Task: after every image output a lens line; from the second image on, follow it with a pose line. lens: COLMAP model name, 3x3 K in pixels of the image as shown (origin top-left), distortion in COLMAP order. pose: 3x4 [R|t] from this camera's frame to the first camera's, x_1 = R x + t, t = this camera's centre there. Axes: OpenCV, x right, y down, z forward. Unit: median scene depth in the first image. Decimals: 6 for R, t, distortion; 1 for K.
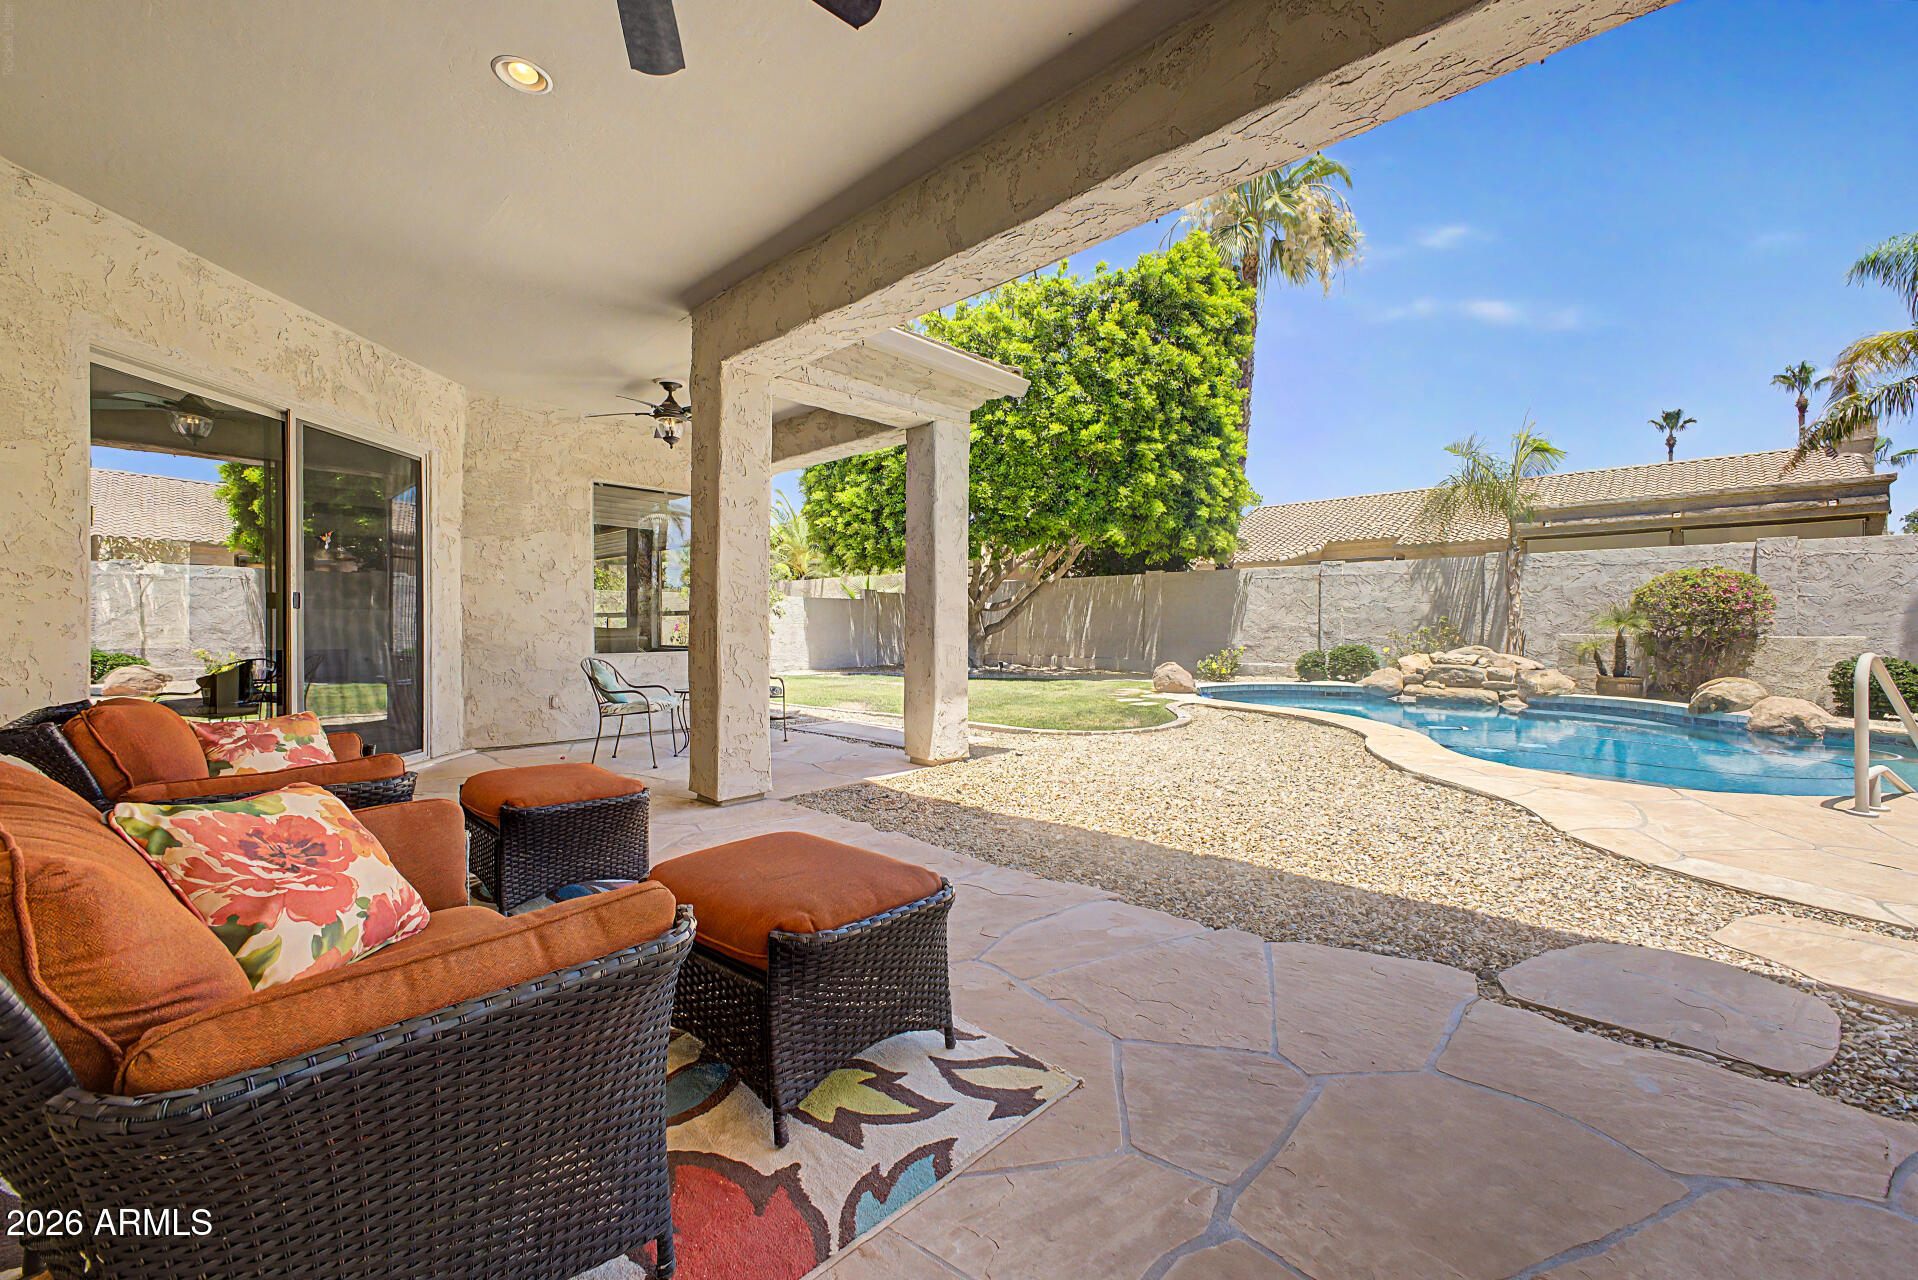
lens RADIAL K [[761.6, 0, 959.9], [0, 761.6, 638.9], [0, 0, 1]] dist [0.007242, -0.003028]
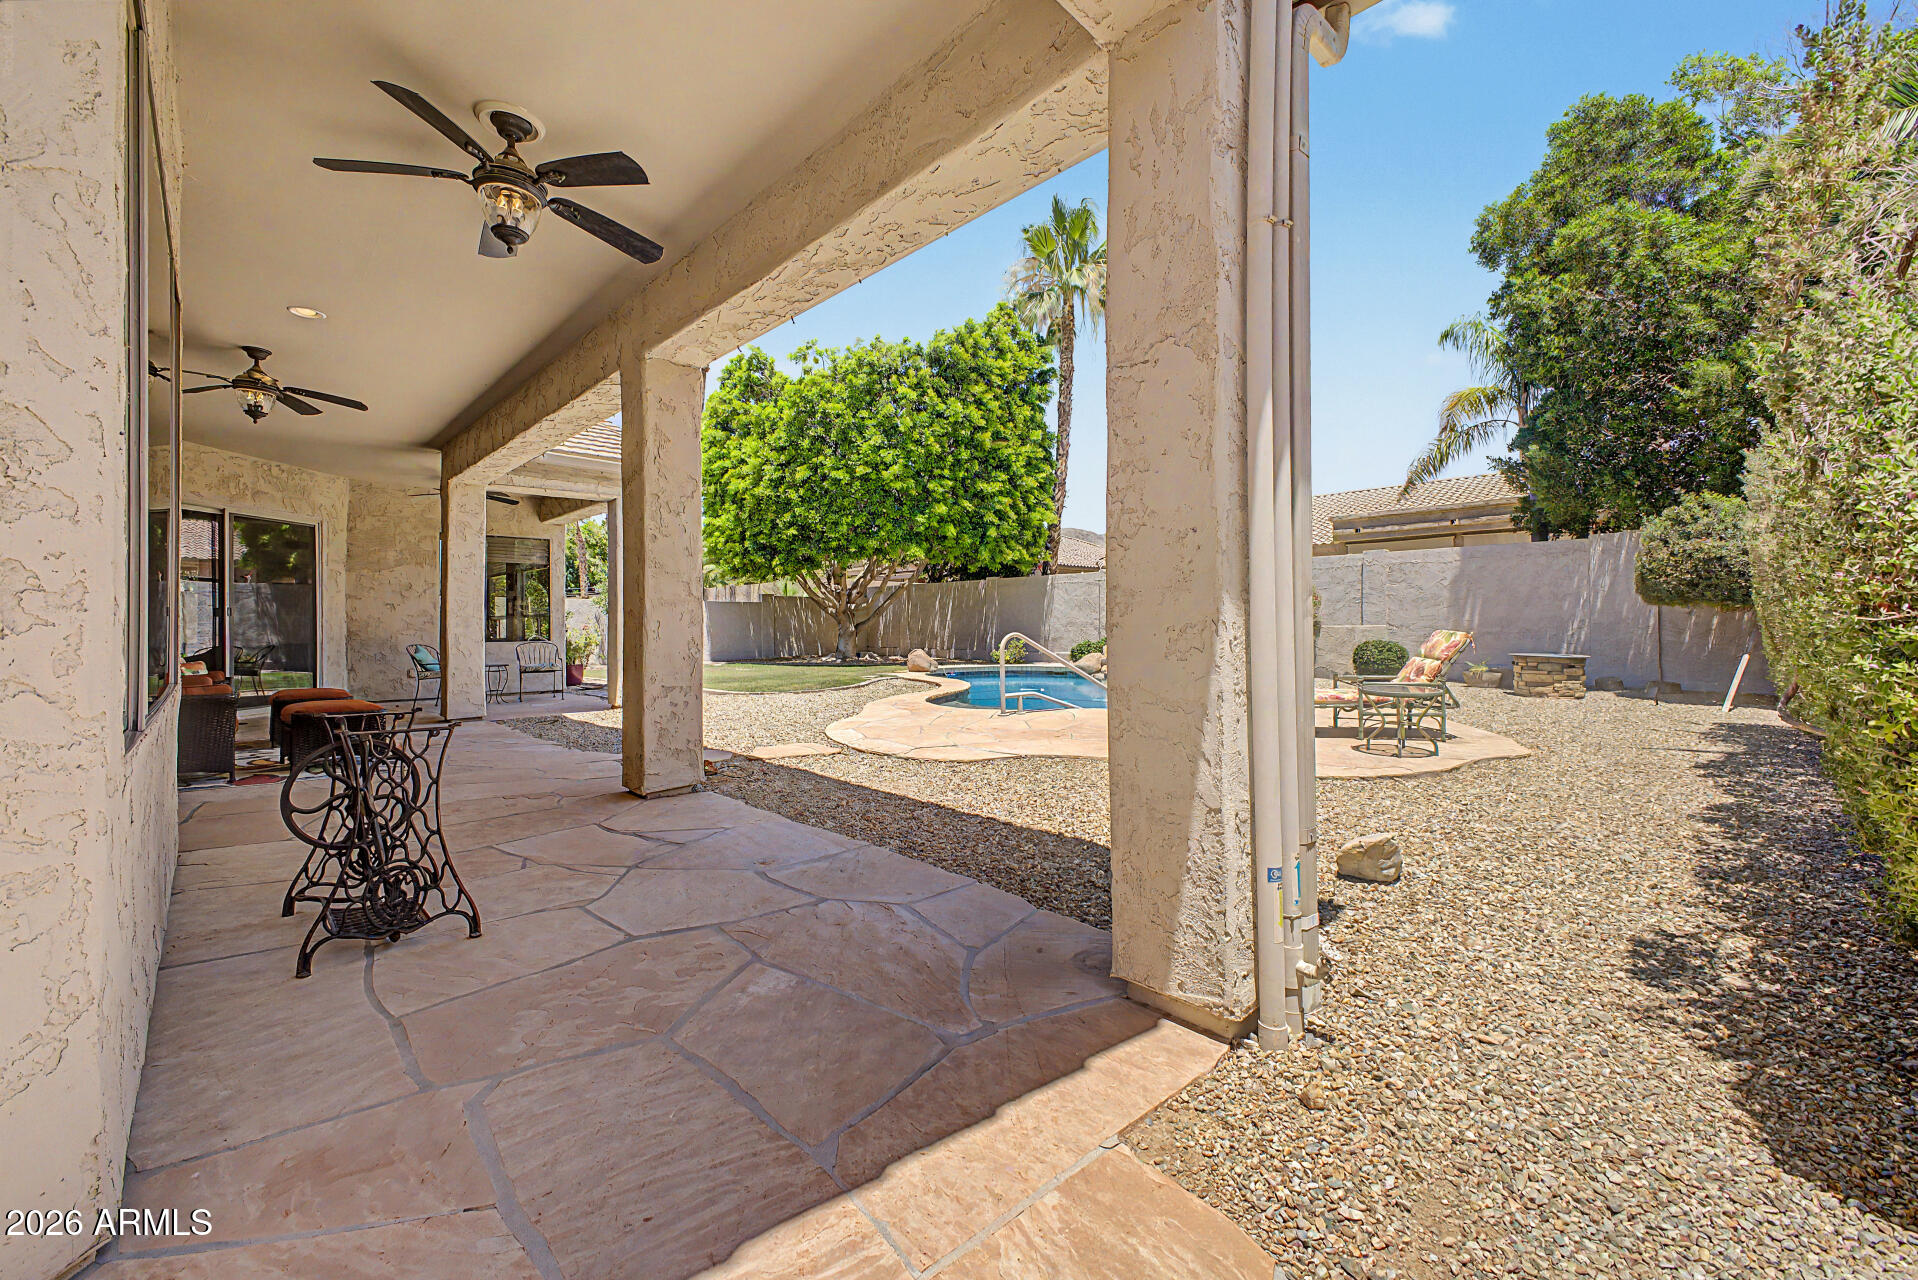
lens RADIAL K [[761.6, 0, 967.7], [0, 761.6, 633.0], [0, 0, 1]] dist [0.007242, -0.003028]
pose [[0.999632, -0.008922, -0.025631, 0.329844], [0.008741, 0.999936, -0.007177, 0.010067], [0.025693, 0.006950, 0.999646, -0.273955]]
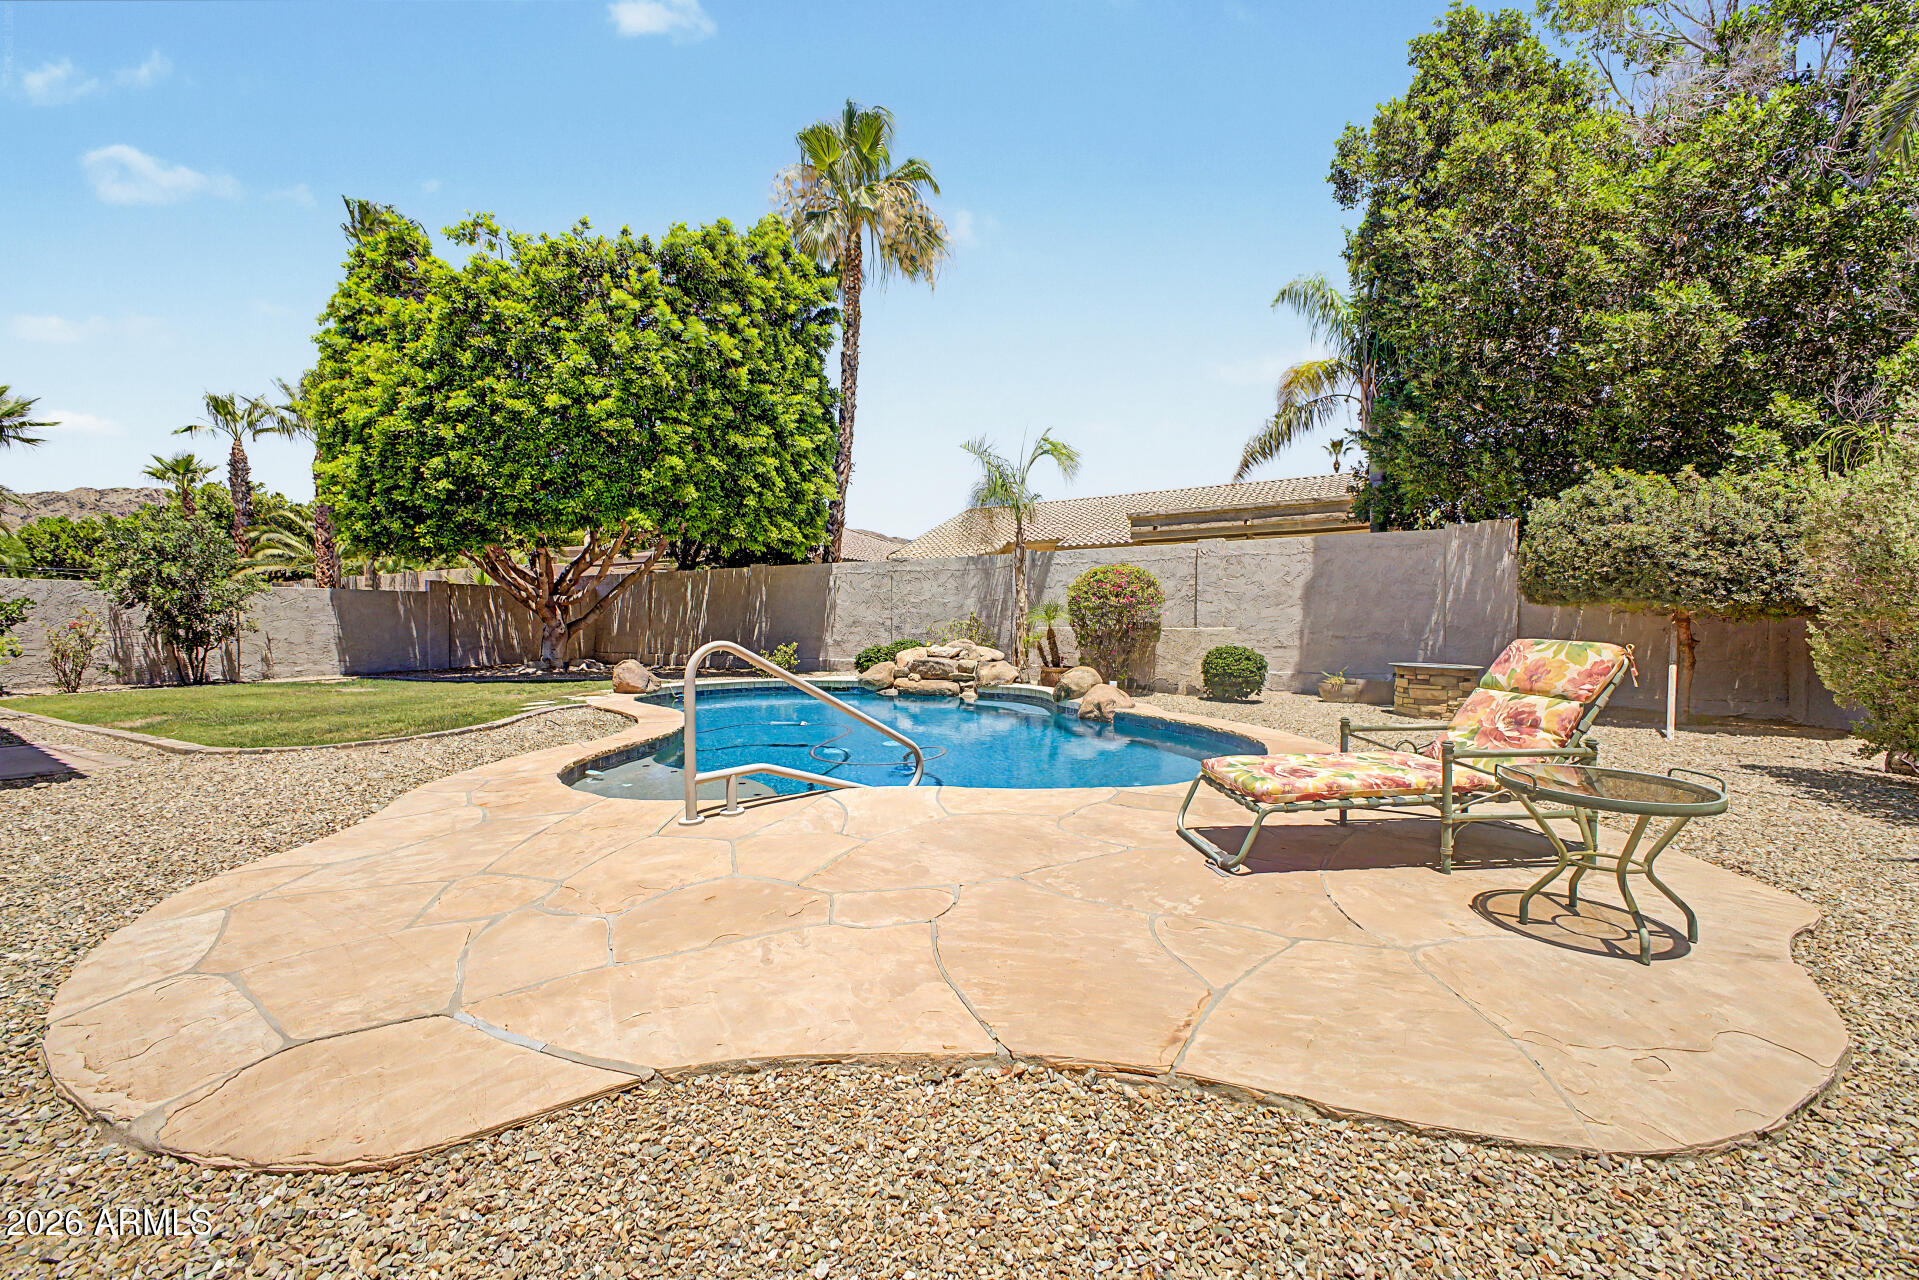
lens RADIAL K [[762.0, 0, 973.2], [0, 762.0, 628.4], [0, 0, 1]] dist [0.007242, -0.003028]
pose [[0.967983, -0.004684, 0.250972, 0.370745], [0.007538, 0.999917, -0.010414, 0.005046], [-0.250903, 0.011973, 0.967938, 0.009008]]
